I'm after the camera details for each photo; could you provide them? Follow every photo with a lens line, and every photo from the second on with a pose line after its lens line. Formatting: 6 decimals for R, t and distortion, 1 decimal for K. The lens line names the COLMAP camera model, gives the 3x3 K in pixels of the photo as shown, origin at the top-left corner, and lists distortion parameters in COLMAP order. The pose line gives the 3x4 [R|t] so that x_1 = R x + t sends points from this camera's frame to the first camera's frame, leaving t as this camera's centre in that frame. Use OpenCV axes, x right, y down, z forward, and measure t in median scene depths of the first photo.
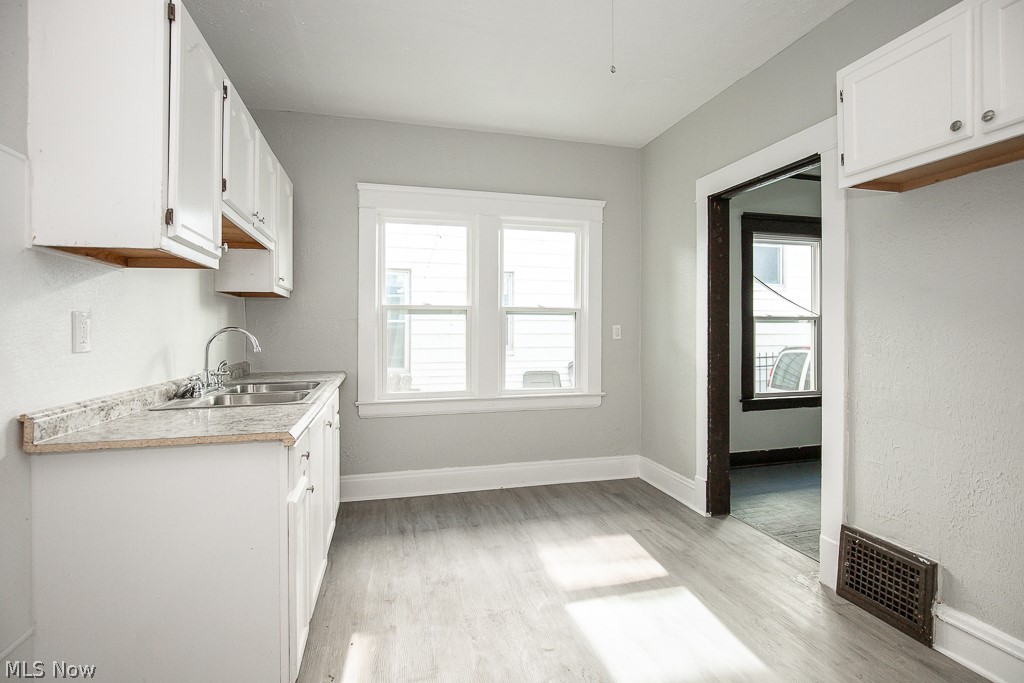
lens RADIAL K [[477.9, 0, 510.7], [0, 477.9, 328.3], [0, 0, 1]] dist [-0.019702, -0.000162]
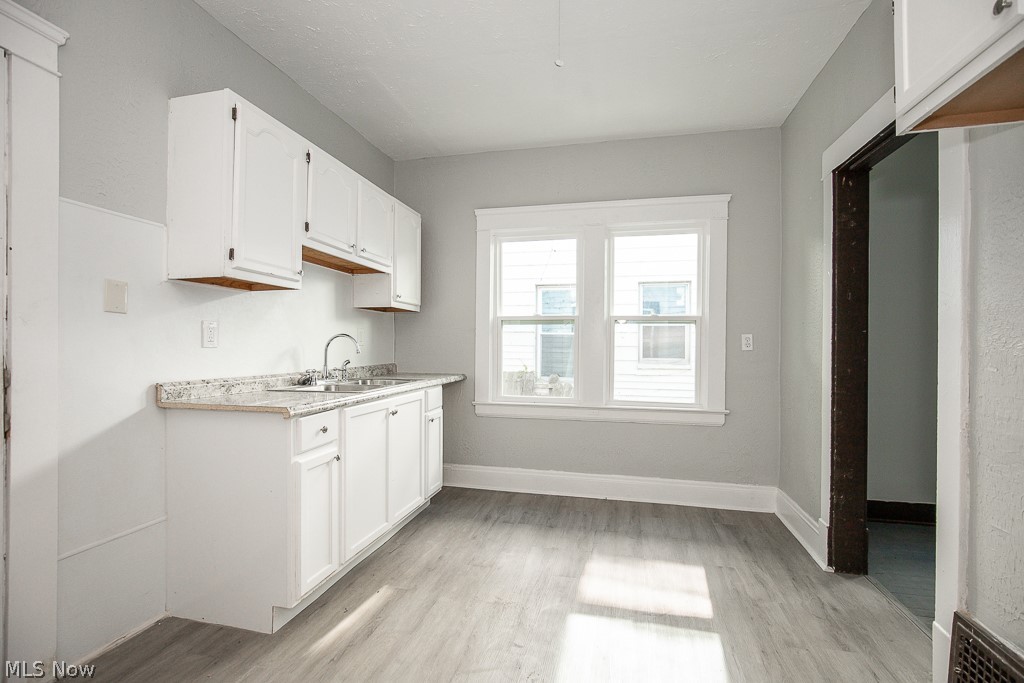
lens RADIAL K [[466.6, 0, 512.0], [0, 466.6, 341.5], [0, 0, 1]] dist [-0.013023, 0.001535]
pose [[0.881827, 0.002888, -0.471565, 0.323357], [-0.005031, 0.999982, -0.003283, 0.015489], [0.471547, 0.005267, 0.881825, 0.064075]]
